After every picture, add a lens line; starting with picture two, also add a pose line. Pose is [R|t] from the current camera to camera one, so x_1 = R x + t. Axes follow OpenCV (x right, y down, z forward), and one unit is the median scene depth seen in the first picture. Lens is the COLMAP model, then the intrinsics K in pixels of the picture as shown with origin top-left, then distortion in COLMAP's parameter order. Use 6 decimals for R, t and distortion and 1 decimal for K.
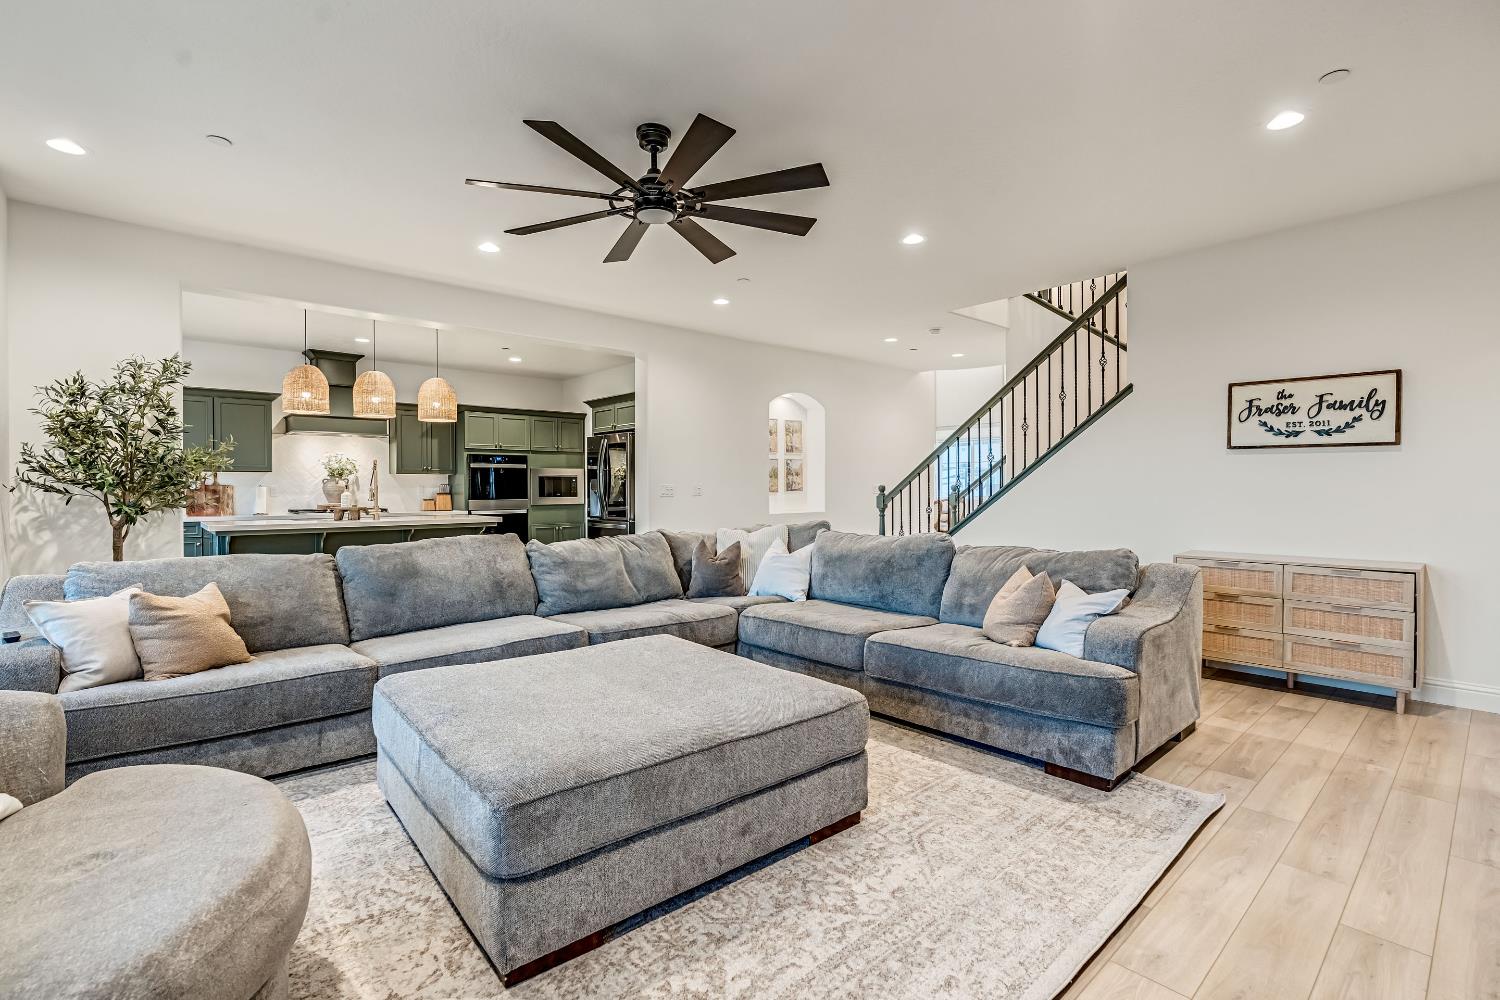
lens RADIAL K [[681.5, 0, 749.3], [0, 681.5, 487.9], [0, 0, 1]] dist [-0.005462, 0.001439]
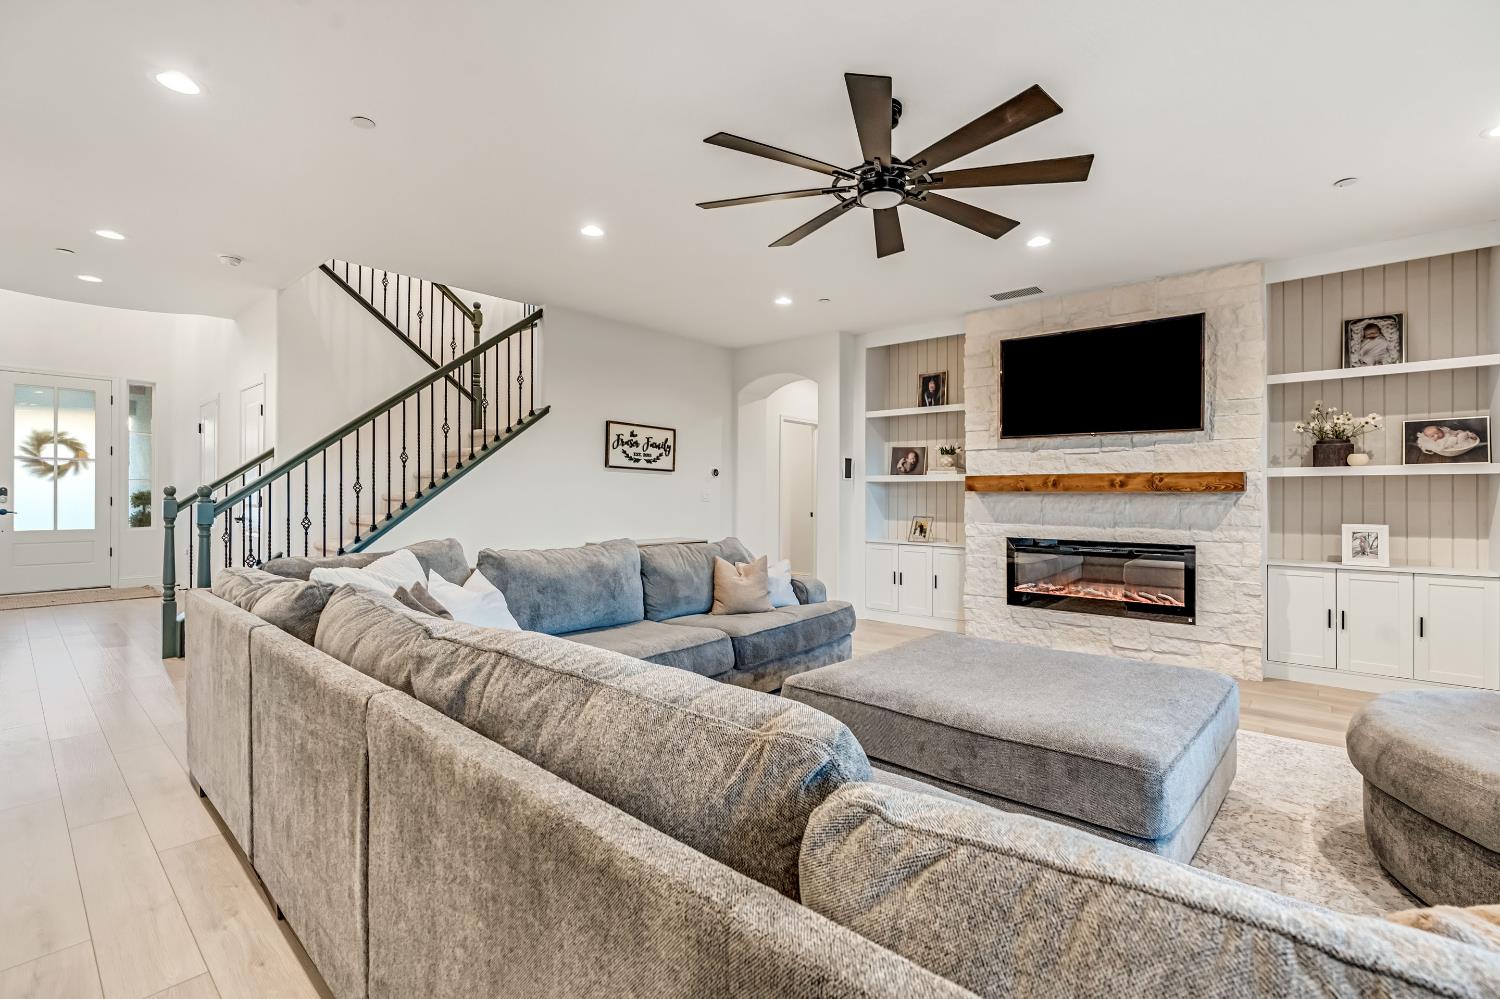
lens RADIAL K [[666.5, 0, 752.6], [0, 666.5, 493.6], [0, 0, 1]] dist [-0.004093, 0.000712]
pose [[-0.121551, 0.005961, 0.992567, -0.458368], [-0.006065, 0.999959, -0.006748, 0.002601], [-0.992567, -0.006840, -0.121510, 0.585164]]
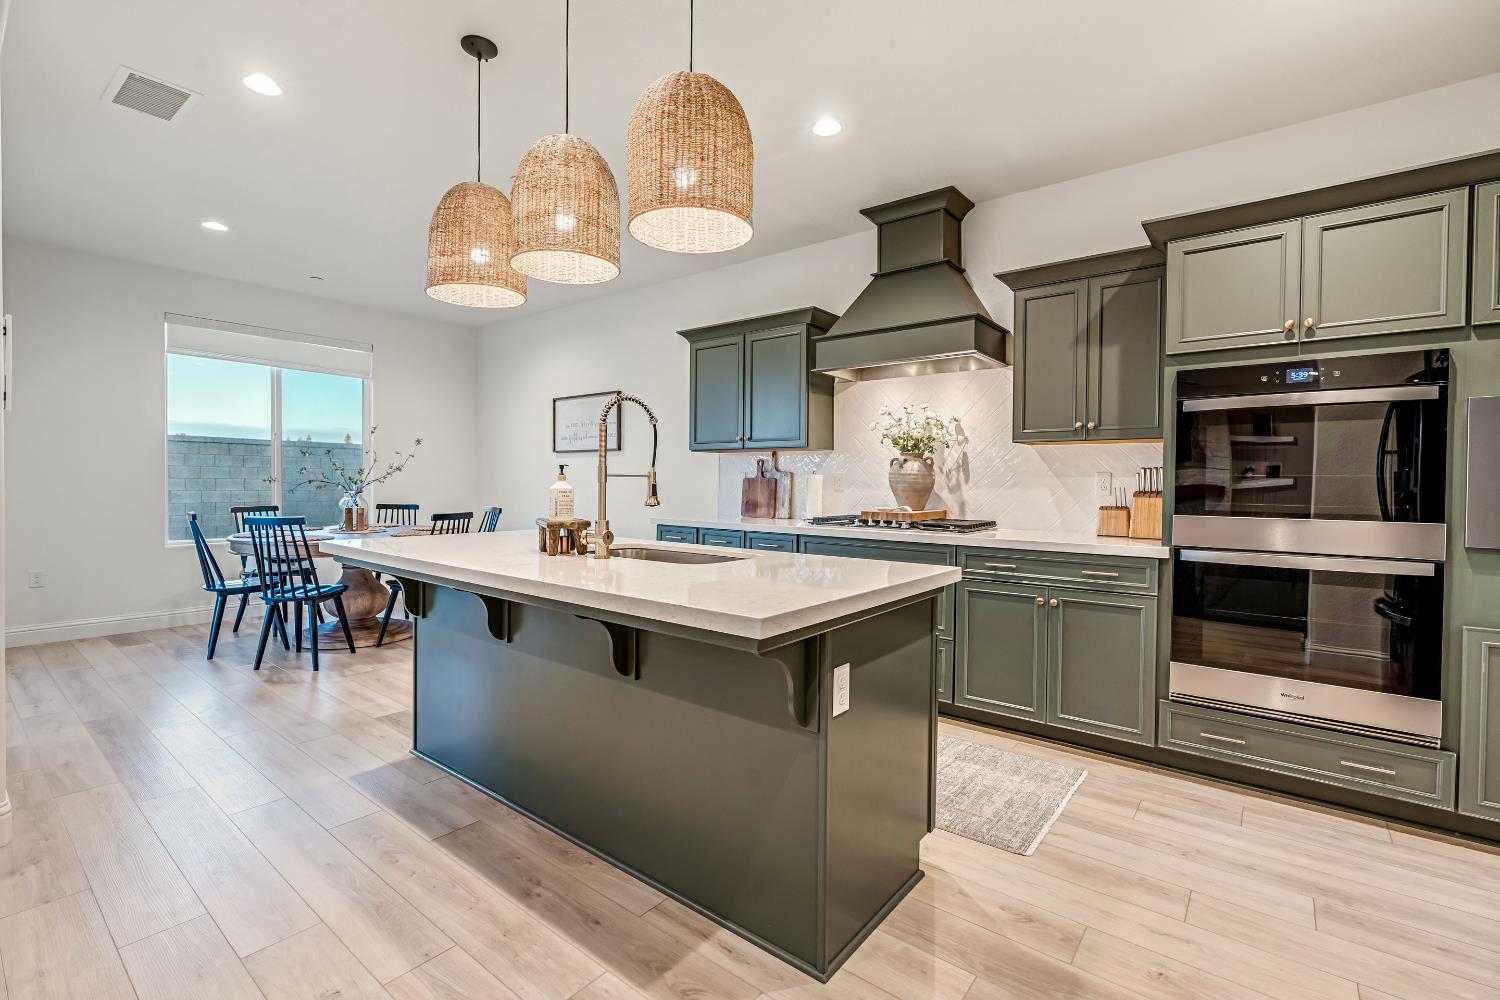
lens RADIAL K [[669.8, 0, 751.8], [0, 669.8, 495.6], [0, 0, 1]] dist [-0.003372, 0.000175]
pose [[0.168898, 0.025968, -0.985291, -0.173405], [-0.008745, 0.999653, 0.024847, 0.003375], [0.985595, 0.004420, 0.169067, 0.968735]]
